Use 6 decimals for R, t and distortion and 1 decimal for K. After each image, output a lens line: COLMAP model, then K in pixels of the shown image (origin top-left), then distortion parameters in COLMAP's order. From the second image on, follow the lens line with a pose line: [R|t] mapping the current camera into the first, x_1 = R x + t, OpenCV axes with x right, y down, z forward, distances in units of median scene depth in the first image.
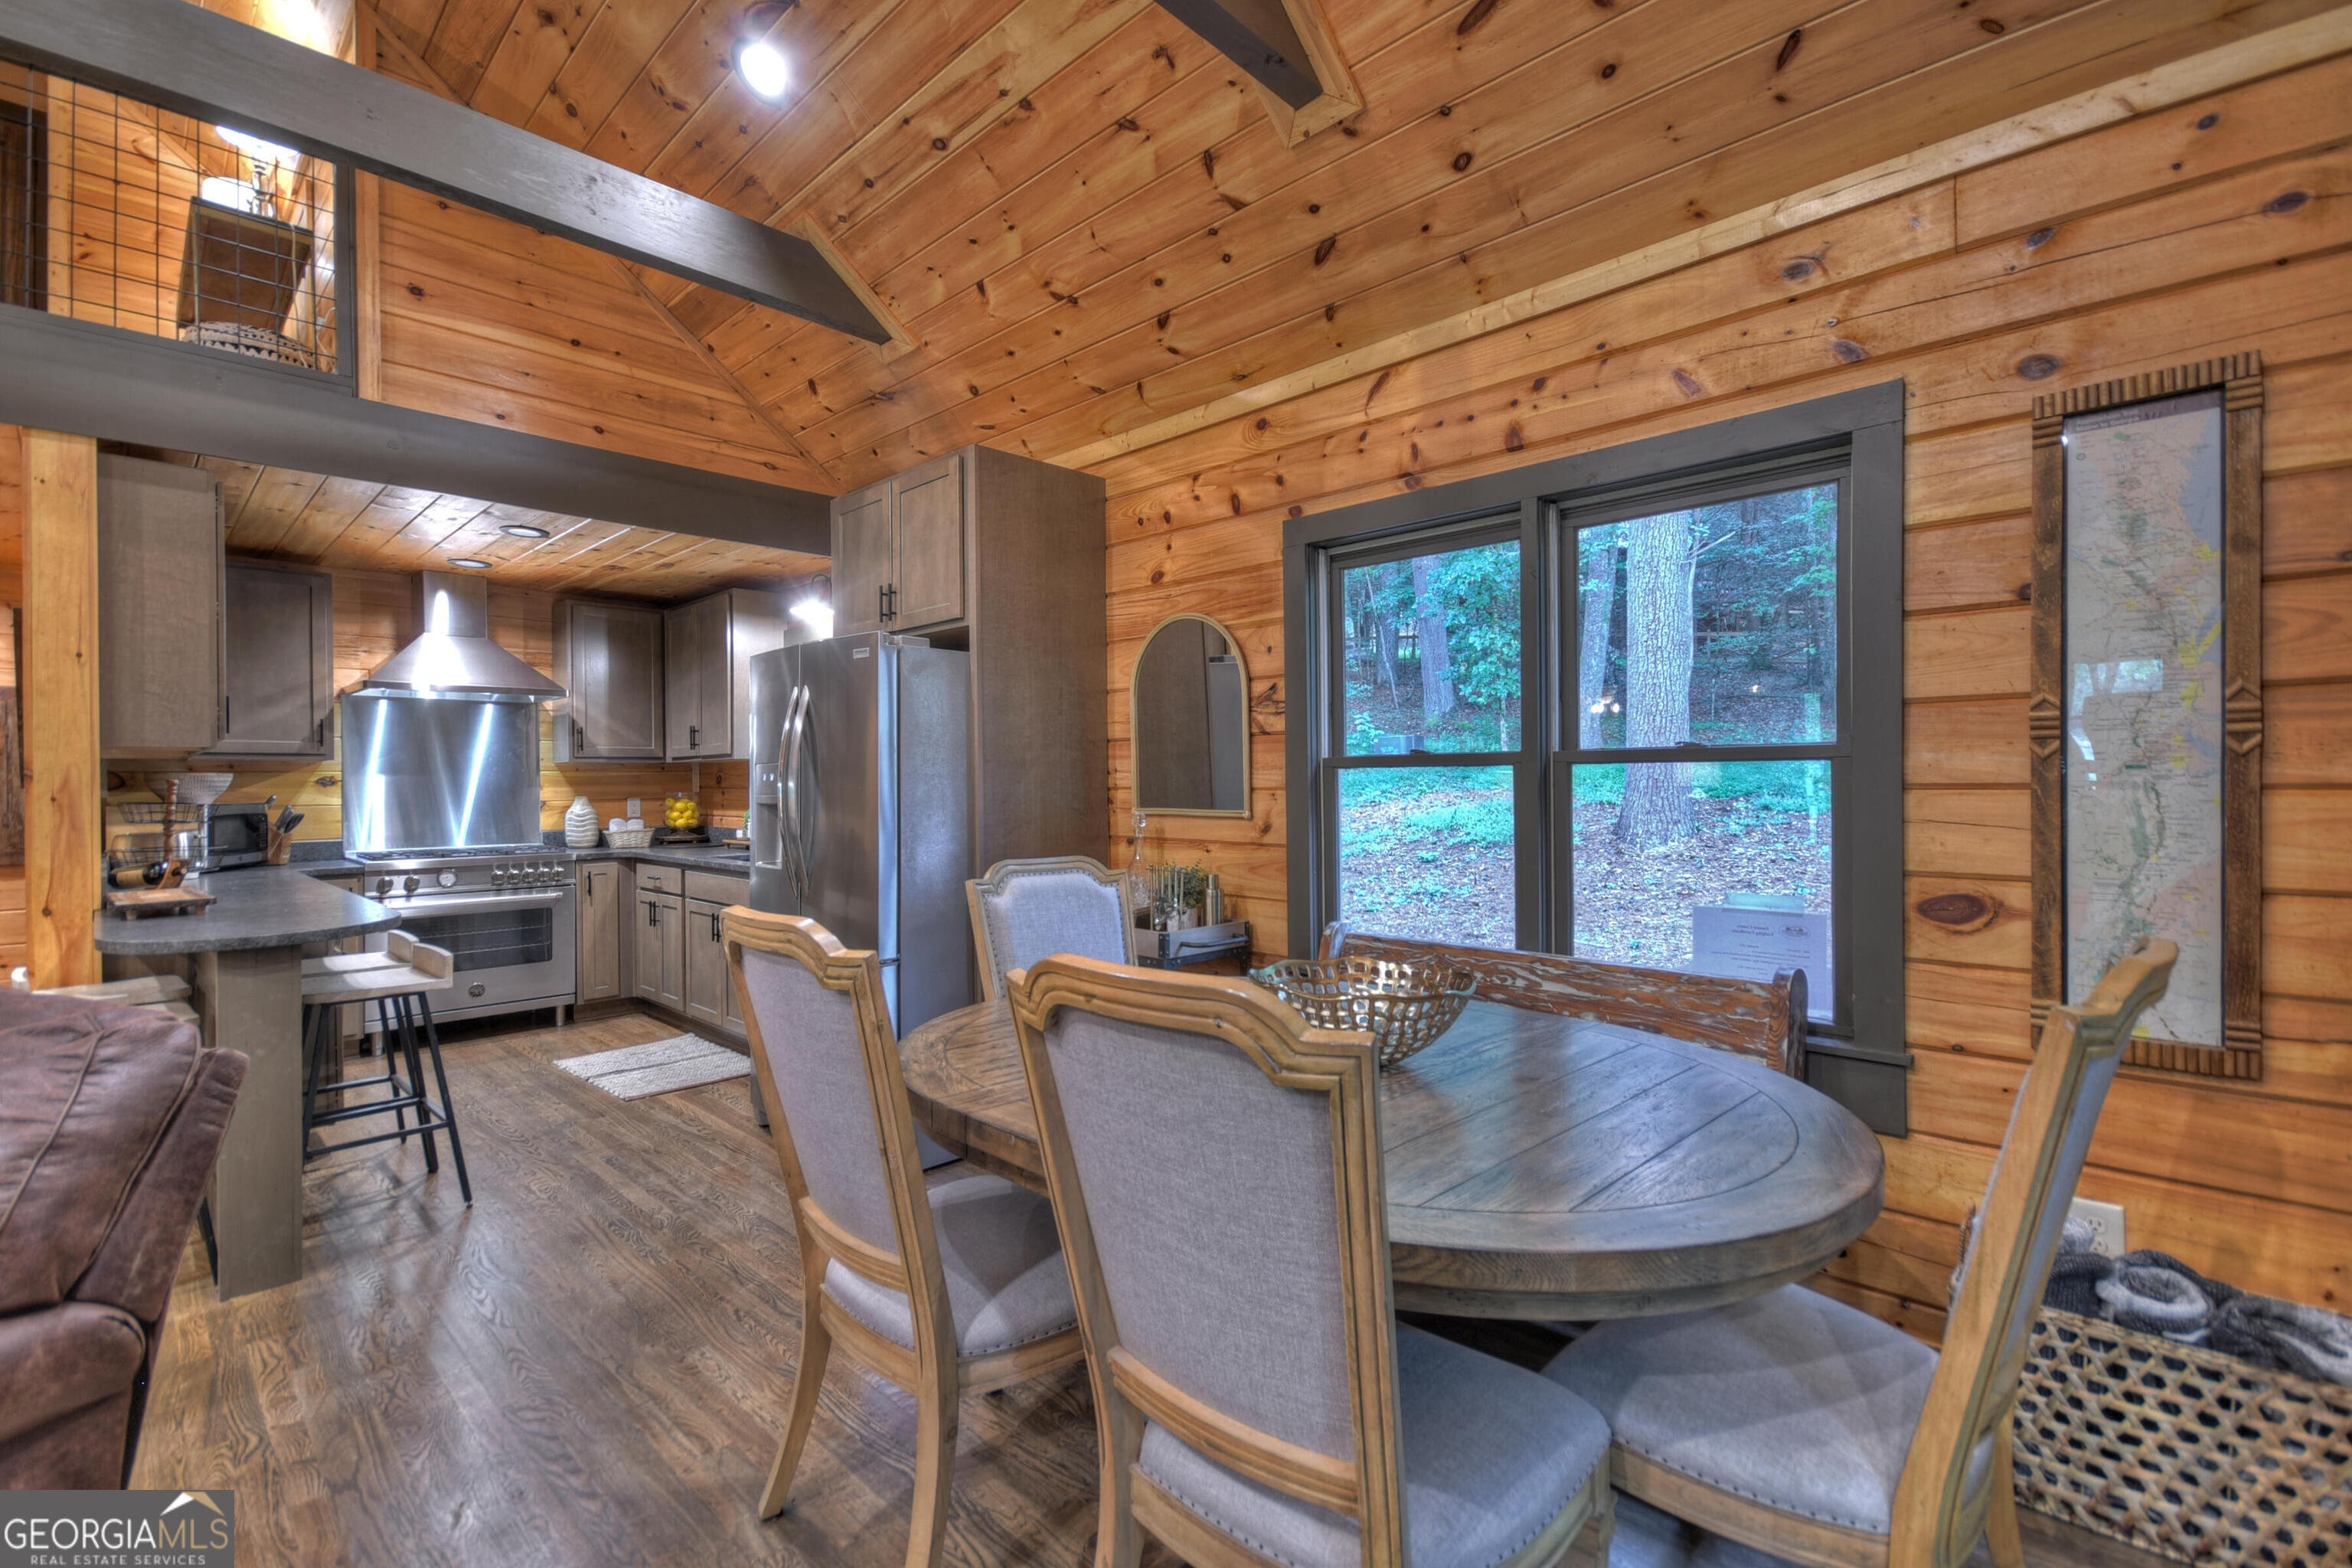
lens RADIAL K [[1034.8, 0, 1177.7], [0, 1034.8, 779.5], [0, 0, 1]] dist [-0.013898, -0.000902]
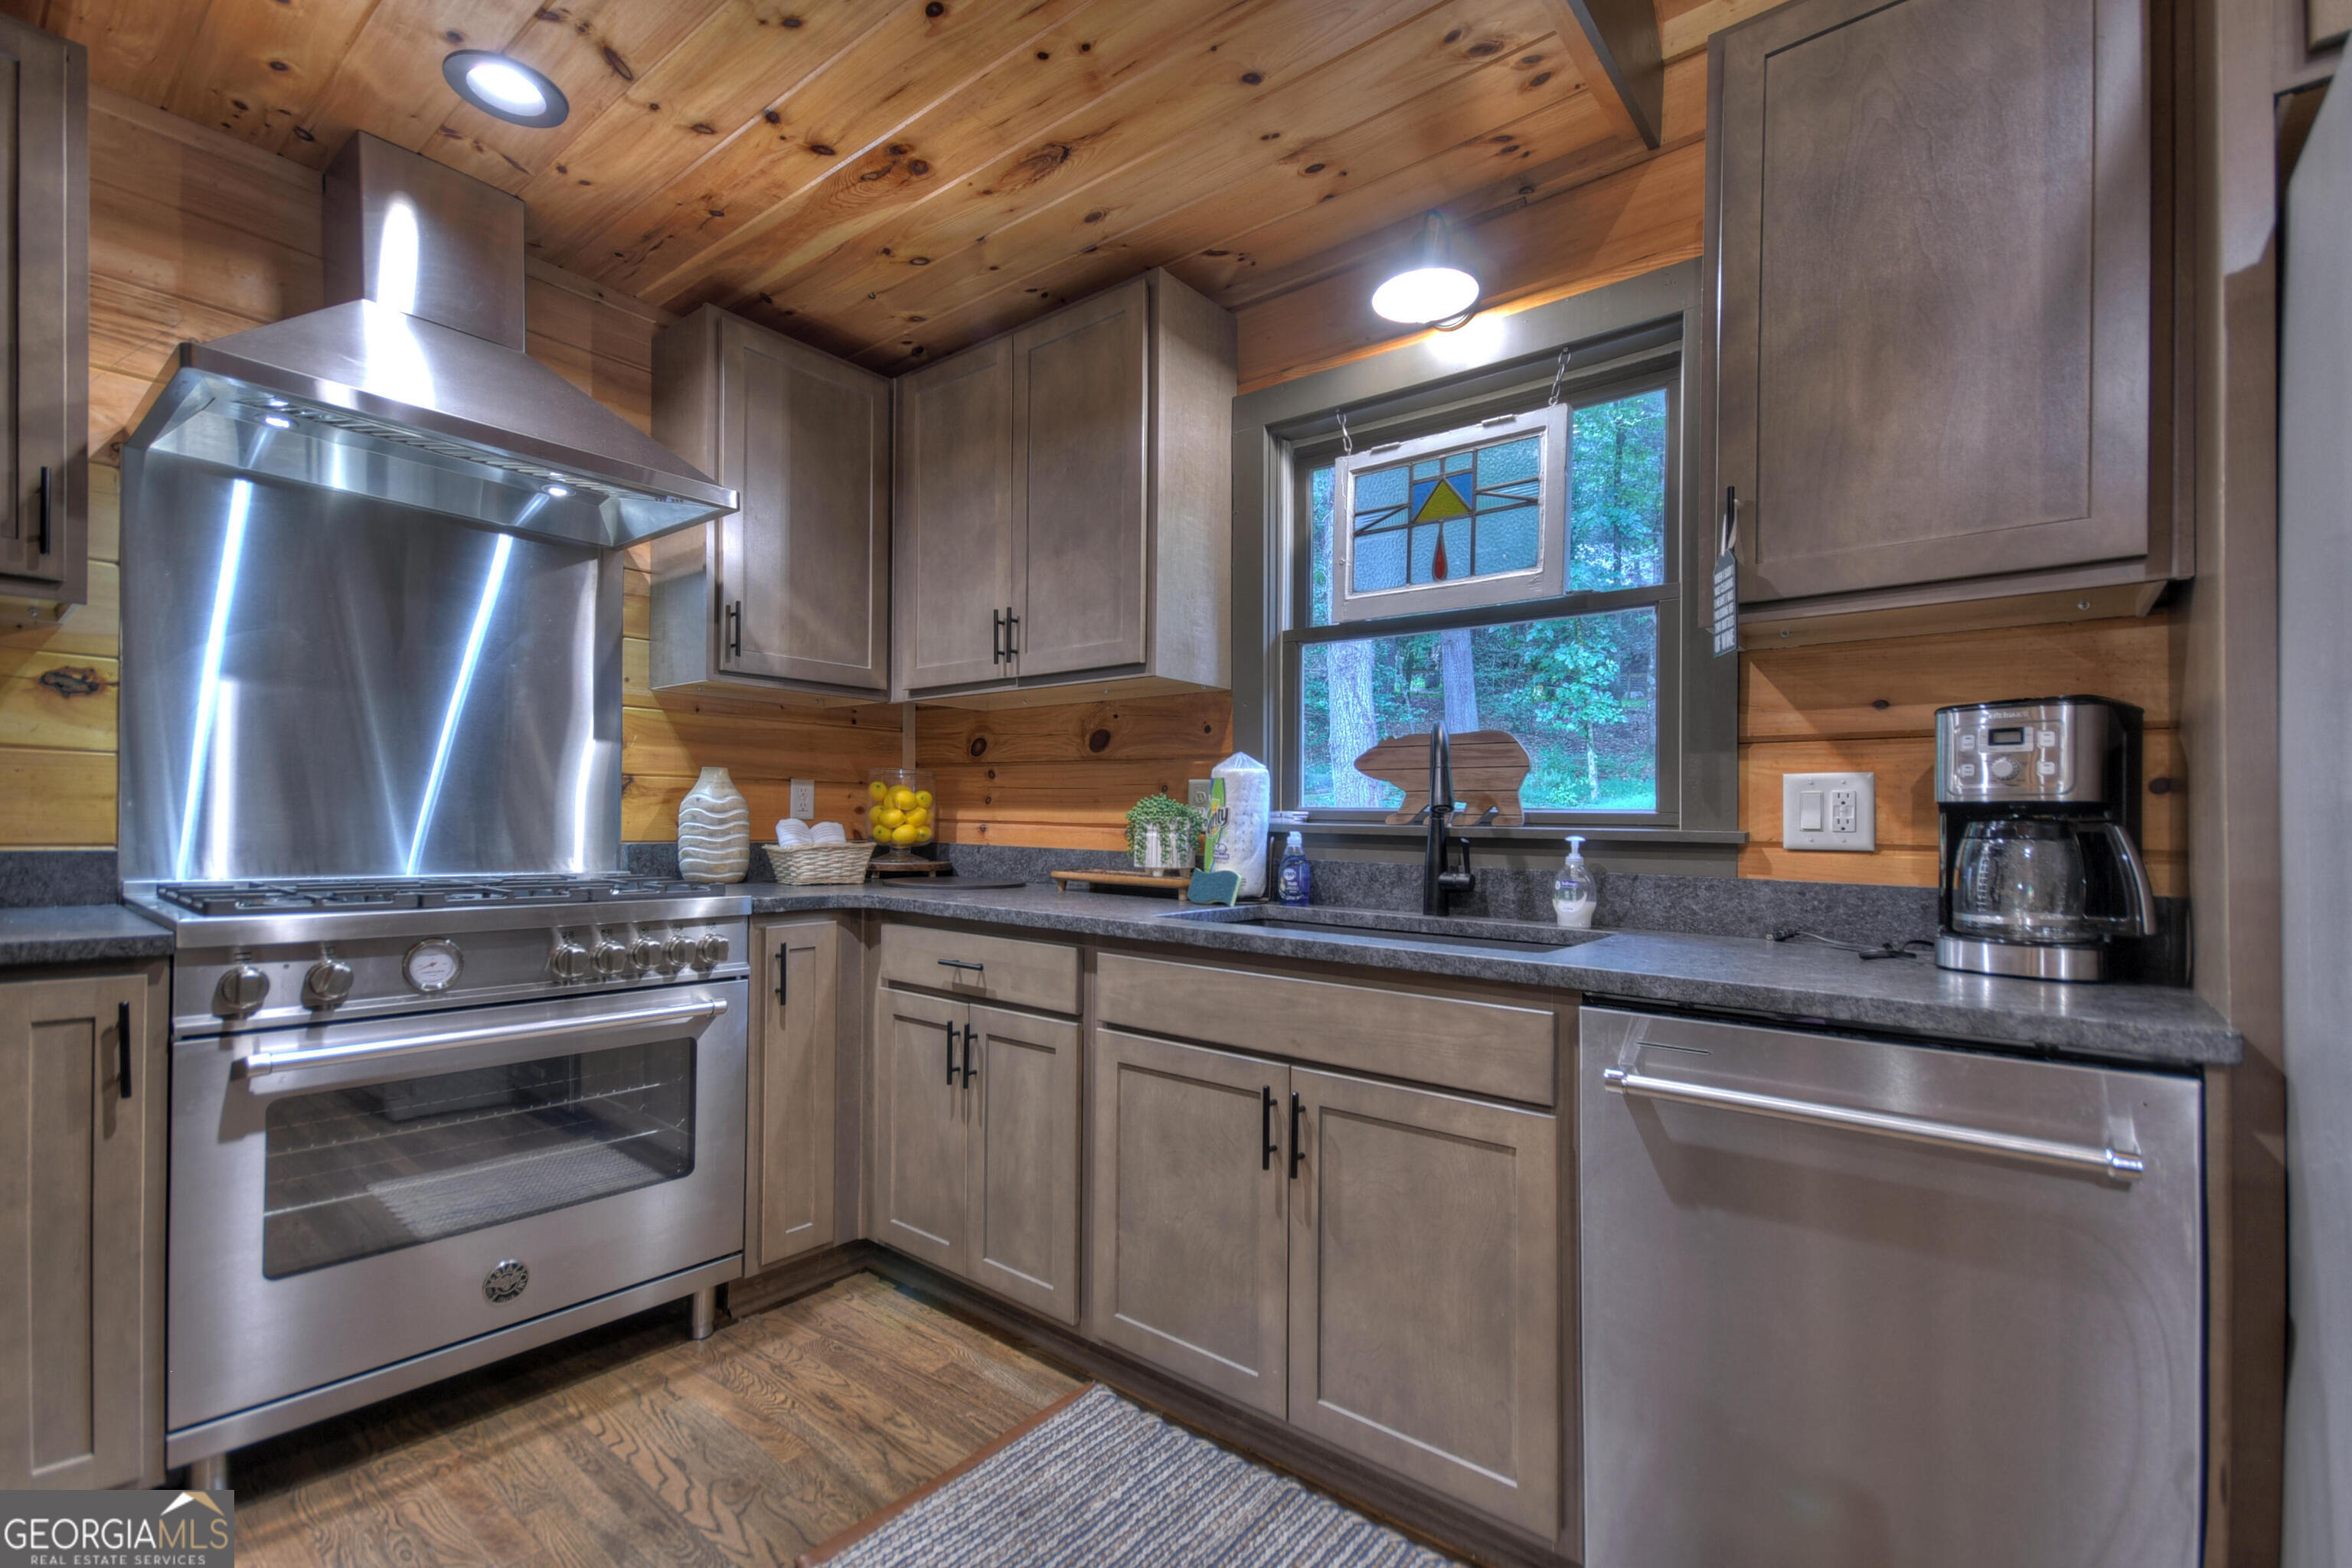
lens RADIAL K [[1034.8, 0, 1169.9], [0, 1034.8, 805.6], [0, 0, 1]] dist [-0.013898, -0.000902]
pose [[0.995724, 0.027613, 0.088157, -0.446522], [-0.026647, 0.999571, -0.012119, 0.035175], [-0.088454, 0.009718, 0.996033, 0.570320]]
